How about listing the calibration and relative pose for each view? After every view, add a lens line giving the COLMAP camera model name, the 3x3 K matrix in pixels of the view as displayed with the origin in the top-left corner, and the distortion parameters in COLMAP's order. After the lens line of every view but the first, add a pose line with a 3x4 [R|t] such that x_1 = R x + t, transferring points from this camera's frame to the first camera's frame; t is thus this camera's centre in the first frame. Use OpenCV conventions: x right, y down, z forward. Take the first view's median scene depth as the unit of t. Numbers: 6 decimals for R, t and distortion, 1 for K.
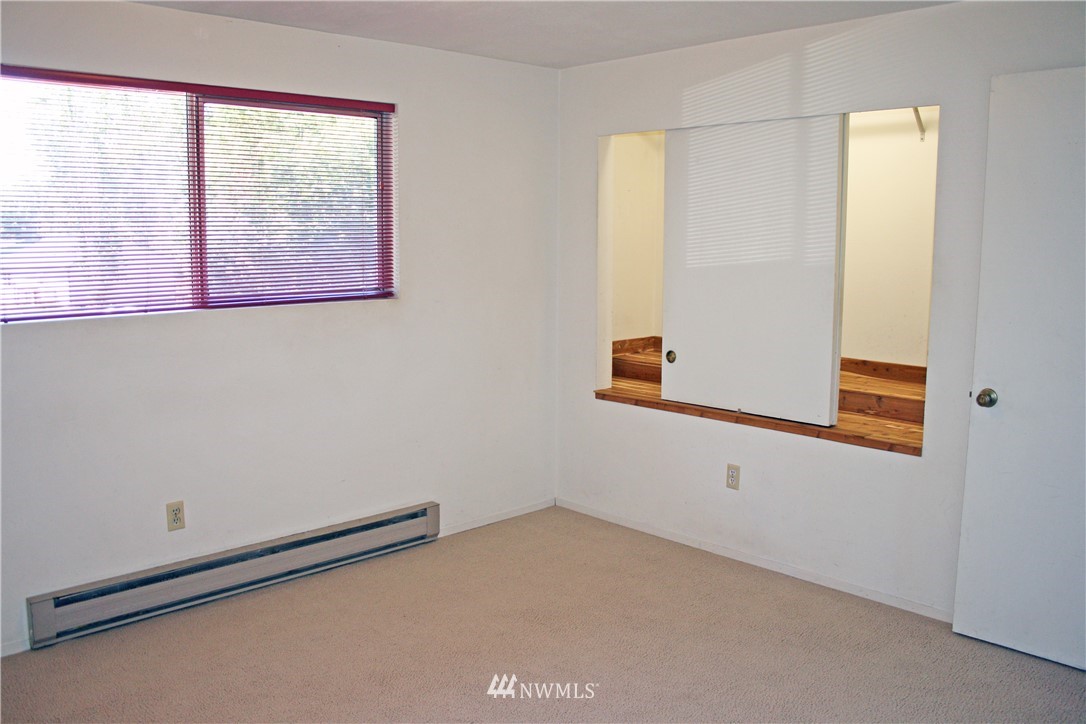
lens RADIAL K [[947.8, 0, 543.0], [0, 947.8, 362.0], [0, 0, 1]] dist [-0.147089, 0.129193]
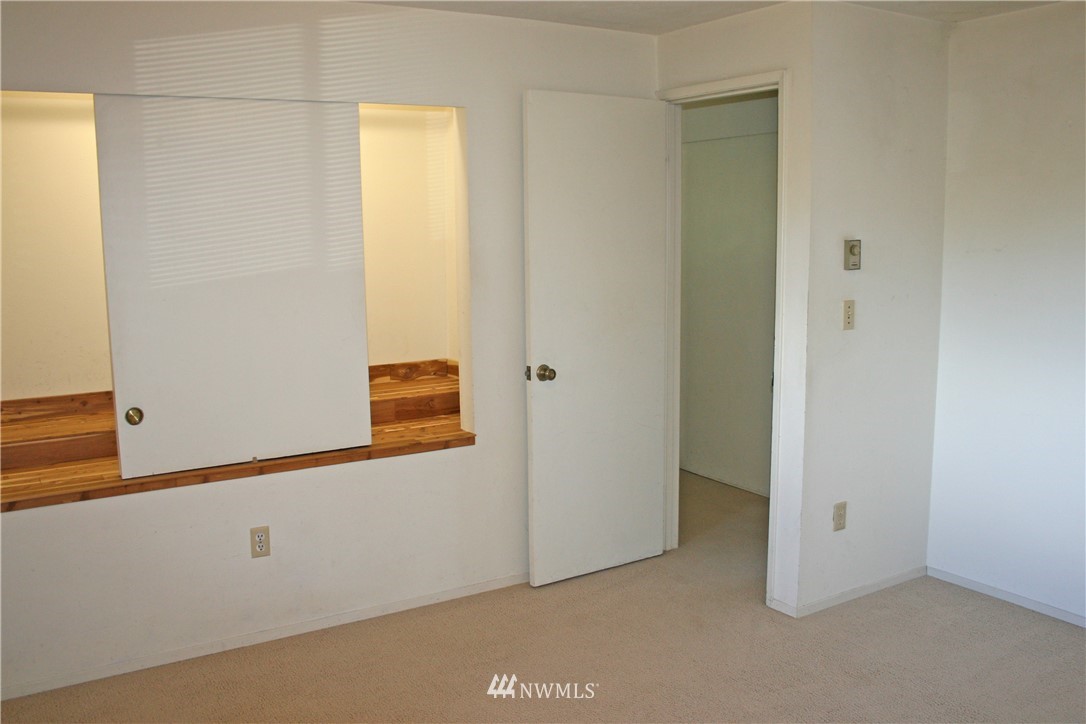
lens RADIAL K [[947.8, 0, 543.0], [0, 947.8, 362.0], [0, 0, 1]] dist [-0.147089, 0.129193]
pose [[0.199031, -0.136892, 0.970385, -0.561000], [0.155365, 0.982080, 0.106676, -0.085190], [-0.967599, 0.129532, 0.216732, 0.645474]]
